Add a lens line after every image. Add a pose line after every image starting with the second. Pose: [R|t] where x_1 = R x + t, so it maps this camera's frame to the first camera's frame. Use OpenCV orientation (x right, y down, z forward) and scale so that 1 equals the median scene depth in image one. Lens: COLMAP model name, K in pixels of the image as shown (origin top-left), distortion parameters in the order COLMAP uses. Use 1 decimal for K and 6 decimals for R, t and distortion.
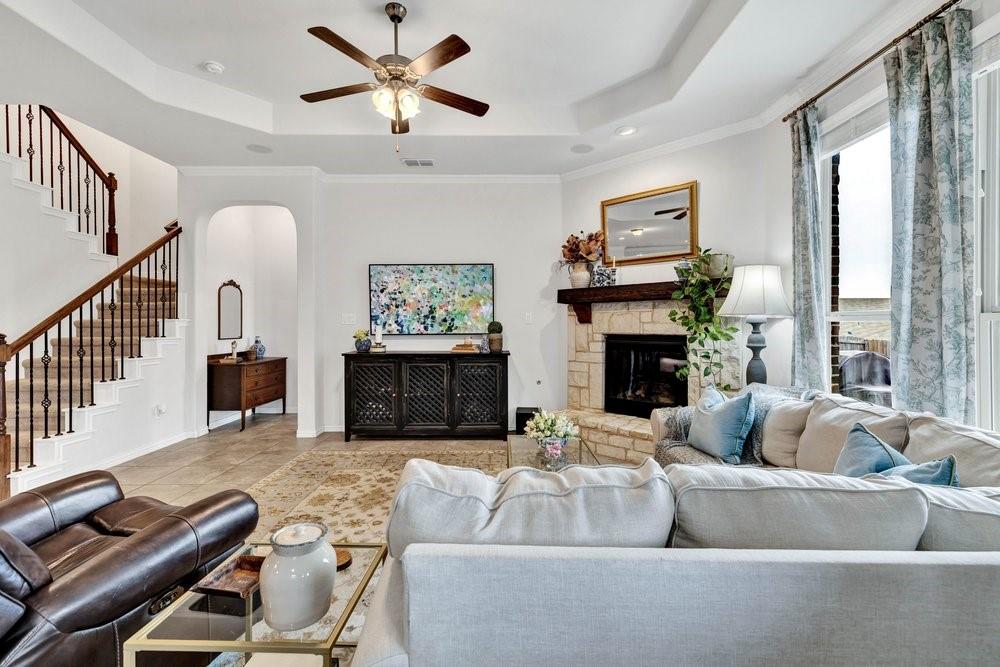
lens RADIAL K [[430.8, 0, 503.1], [0, 430.8, 325.9], [0, 0, 1]] dist [-0.001600, 0.001045]
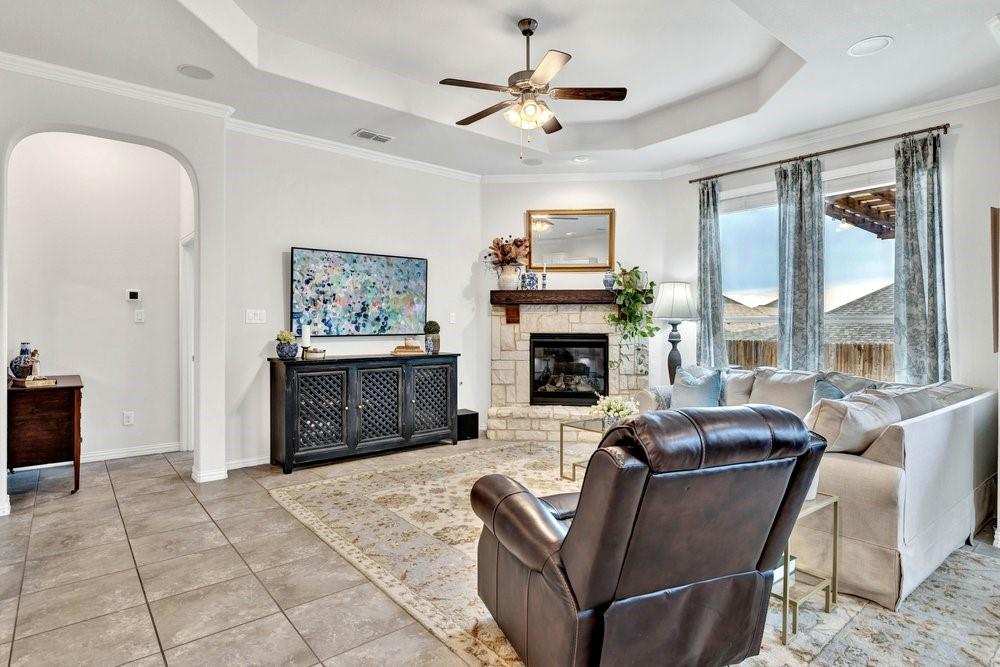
lens RADIAL K [[527.1, 0, 480.3], [0, 527.1, 329.1], [0, 0, 1]] dist [0.000767, -0.000648]
pose [[0.785691, -0.002278, 0.618614, -0.677791], [-0.000651, 0.999990, 0.004509, 0.002208], [-0.618618, -0.003945, 0.785682, 0.035854]]
